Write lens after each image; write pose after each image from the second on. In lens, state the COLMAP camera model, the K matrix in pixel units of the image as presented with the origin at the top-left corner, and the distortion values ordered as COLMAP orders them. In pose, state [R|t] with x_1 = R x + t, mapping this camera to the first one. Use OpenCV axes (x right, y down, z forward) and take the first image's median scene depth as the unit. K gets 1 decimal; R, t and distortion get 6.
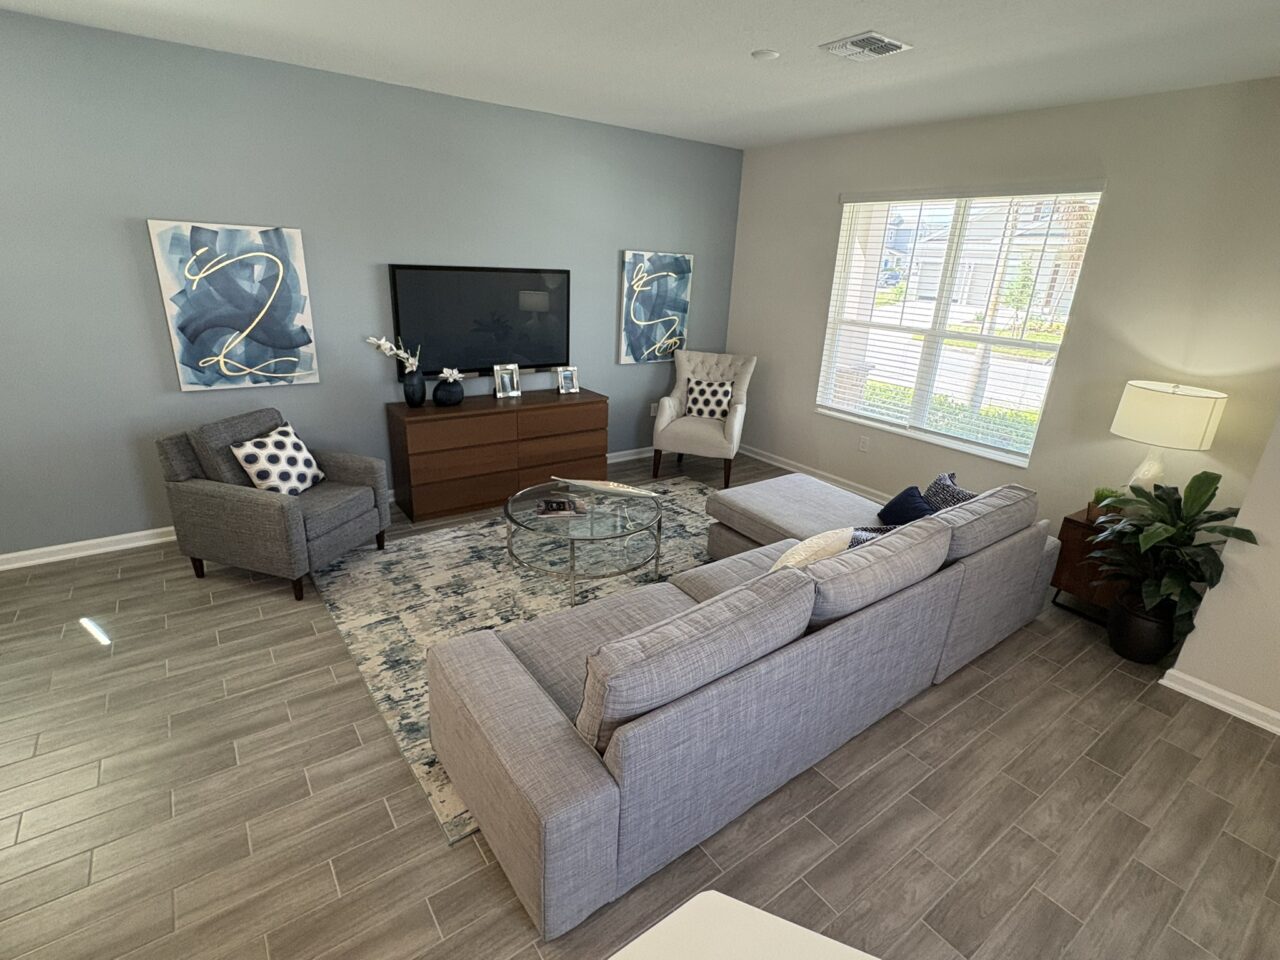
lens RADIAL K [[623.0, 0, 640.9], [0, 623.0, 480.9], [0, 0, 1]] dist [-0.000868, 0.000777]
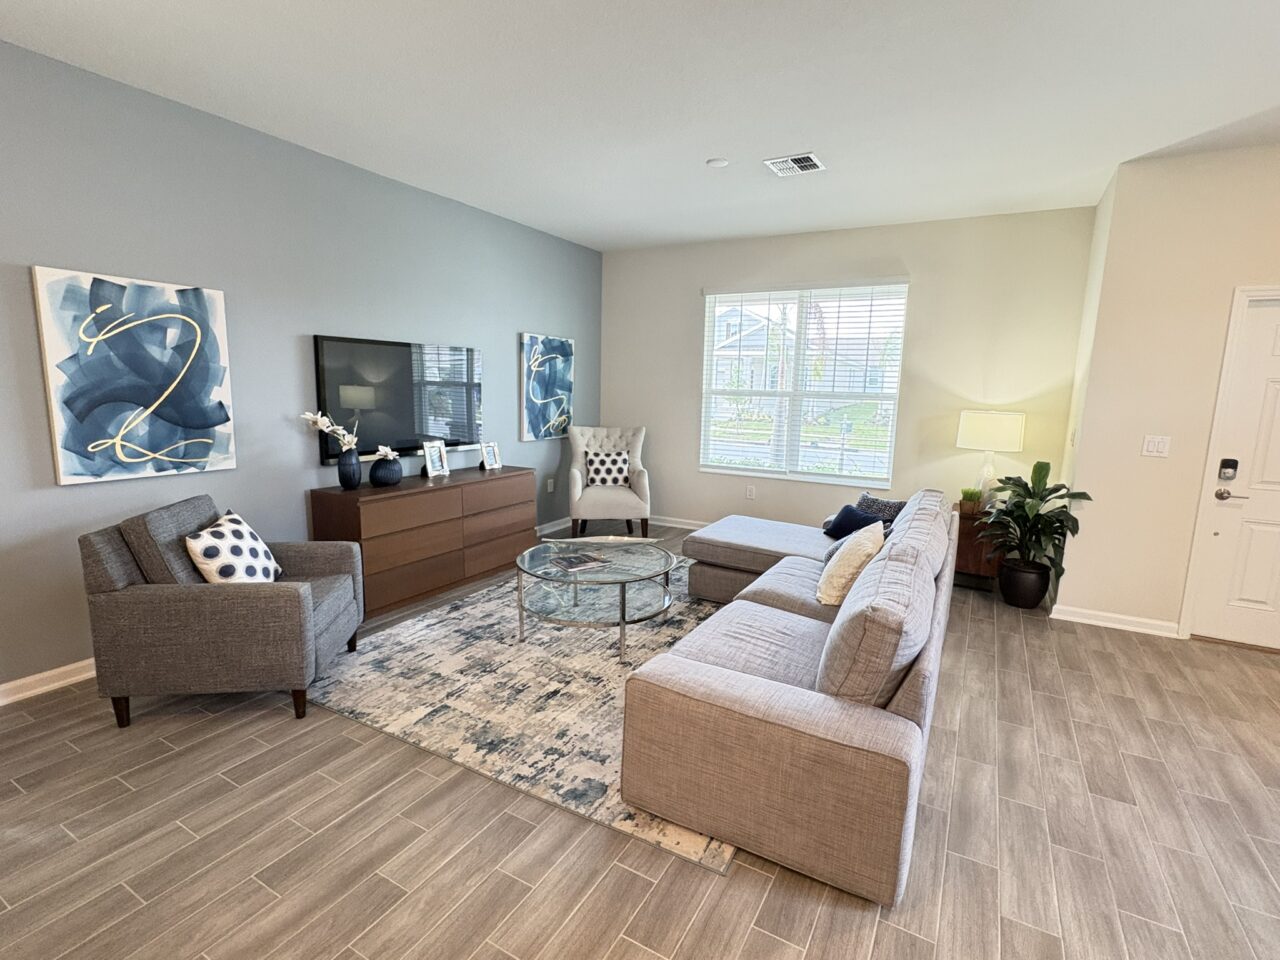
lens RADIAL K [[614.7, 0, 640.5], [0, 614.7, 480.5], [0, 0, 1]] dist [0.002483, -0.001684]
pose [[0.911724, -0.088953, 0.401056, -0.393819], [0.156509, 0.977860, -0.138908, 0.063805], [-0.379821, 0.189414, 0.905460, 0.058247]]
